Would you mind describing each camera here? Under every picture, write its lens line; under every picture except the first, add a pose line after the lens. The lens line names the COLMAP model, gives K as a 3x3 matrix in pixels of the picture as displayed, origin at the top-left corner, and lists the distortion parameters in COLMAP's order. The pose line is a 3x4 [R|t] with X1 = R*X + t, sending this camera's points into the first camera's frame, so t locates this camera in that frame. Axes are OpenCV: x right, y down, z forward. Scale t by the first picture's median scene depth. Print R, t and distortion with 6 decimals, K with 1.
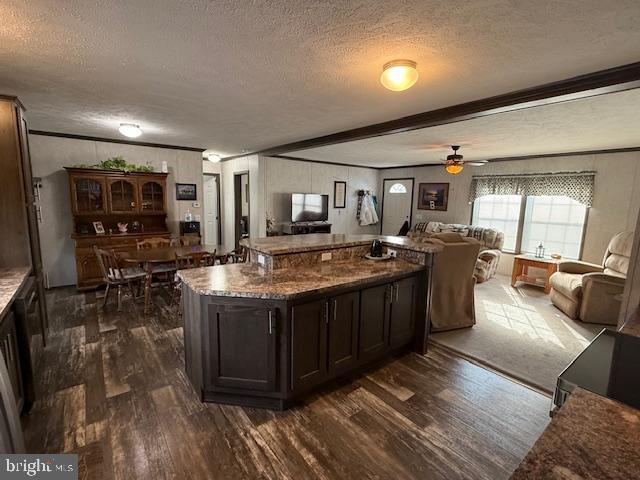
lens RADIAL K [[300.2, 0, 319.1], [0, 300.2, 239.3], [0, 0, 1]] dist [-0.000202, -0.000160]
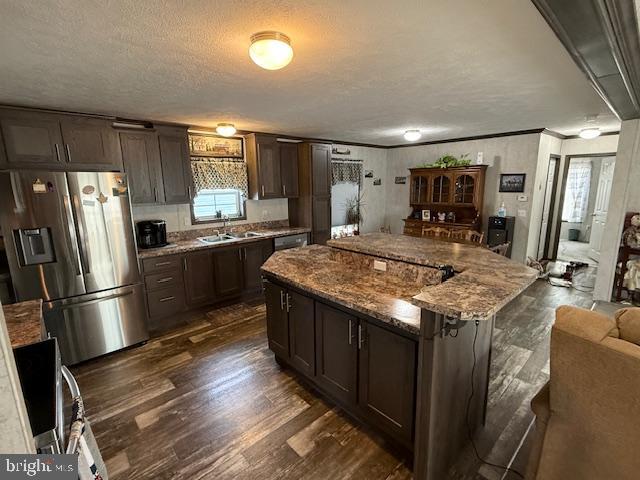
lens RADIAL K [[300.2, 0, 319.1], [0, 300.2, 239.3], [0, 0, 1]] dist [-0.000202, -0.000160]
pose [[0.072929, 0.158703, -0.984629, 0.462118], [-0.123855, 0.981057, 0.148954, -0.065303], [0.989617, 0.111088, 0.091203, 0.432610]]
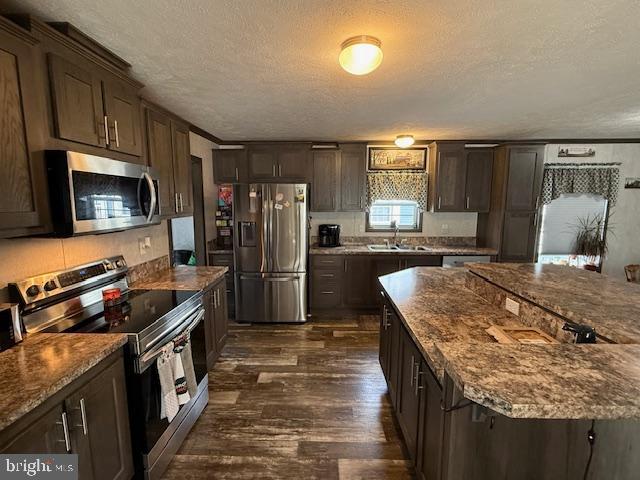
lens RADIAL K [[300.2, 0, 319.1], [0, 300.2, 239.3], [0, 0, 1]] dist [-0.000202, -0.000160]
pose [[-0.632008, 0.076082, -0.771218, 0.398571], [-0.125796, 0.971899, 0.198968, -0.077450], [0.764683, 0.222765, -0.604677, 0.594943]]
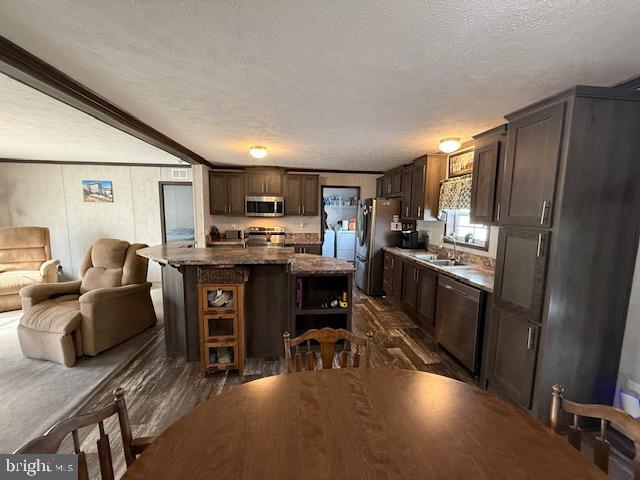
lens RADIAL K [[254.5, 0, 319.0], [0, 254.5, 239.4], [0, 0, 1]] dist [-0.000267, 0.000066]
pose [[-0.861465, -0.091798, 0.499451, -0.423839], [0.038798, 0.968753, 0.244975, -0.141717], [-0.506333, 0.230415, -0.830985, 0.953345]]
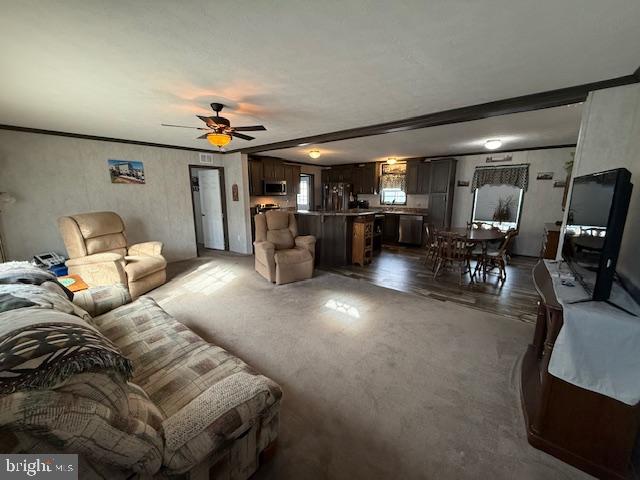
lens RADIAL K [[254.5, 0, 319.0], [0, 254.5, 239.4], [0, 0, 1]] dist [-0.000267, 0.000066]
pose [[-0.974768, 0.019970, -0.222325, 0.353020], [-0.051734, 0.948659, 0.312040, -0.206008], [0.217142, 0.315669, -0.923690, 1.598481]]
